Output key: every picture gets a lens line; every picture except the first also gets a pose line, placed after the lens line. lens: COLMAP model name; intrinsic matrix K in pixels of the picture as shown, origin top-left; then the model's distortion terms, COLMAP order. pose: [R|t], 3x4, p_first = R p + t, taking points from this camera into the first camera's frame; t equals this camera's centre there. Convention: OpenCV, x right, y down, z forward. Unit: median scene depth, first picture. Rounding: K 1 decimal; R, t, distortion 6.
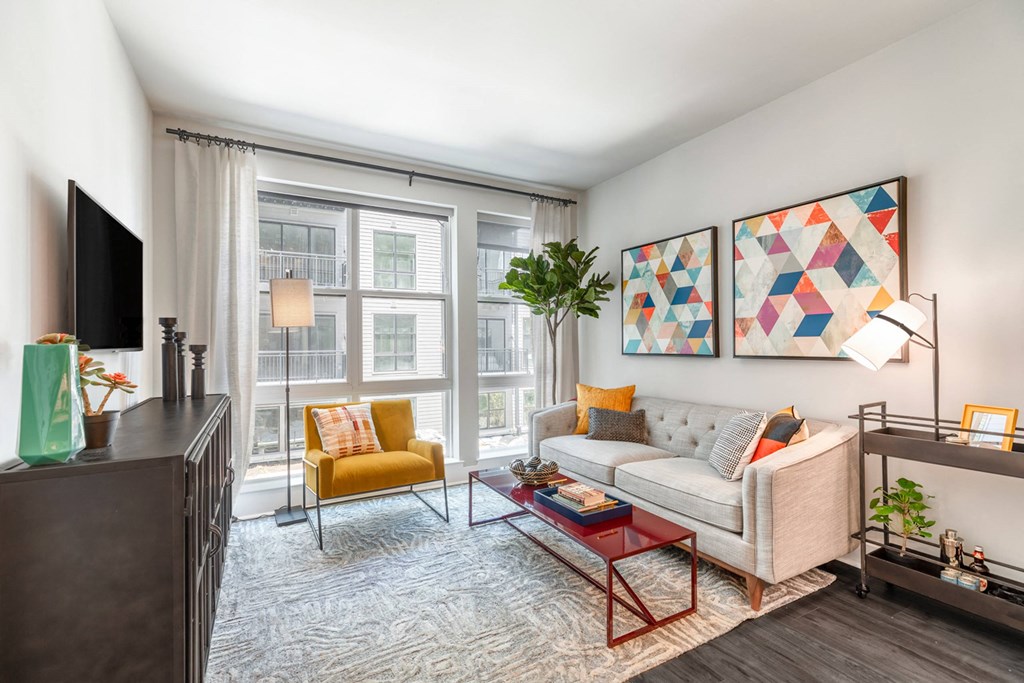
lens RADIAL K [[464.7, 0, 512.0], [0, 464.7, 341.5], [0, 0, 1]] dist [-0.000333, 0.000112]
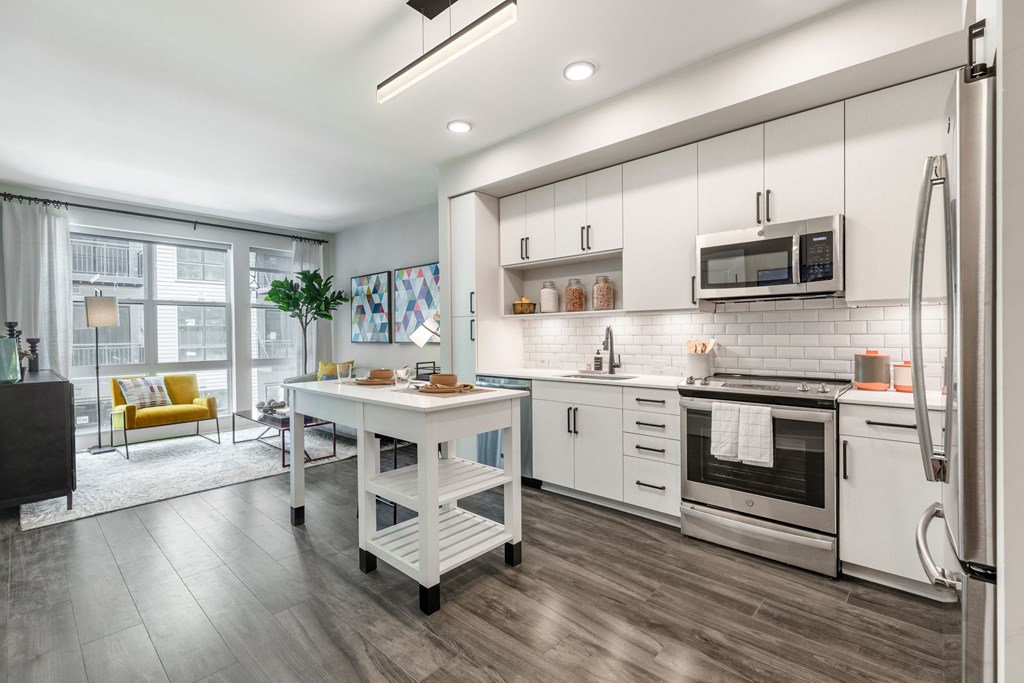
lens RADIAL K [[461.3, 0, 513.0], [0, 461.3, 339.1], [0, 0, 1]] dist [0.002153, 0.000379]
pose [[0.945883, -0.007457, 0.324422, 0.304034], [0.002666, 0.999881, 0.015211, -0.008325], [-0.324497, -0.013523, 0.945790, -0.847628]]
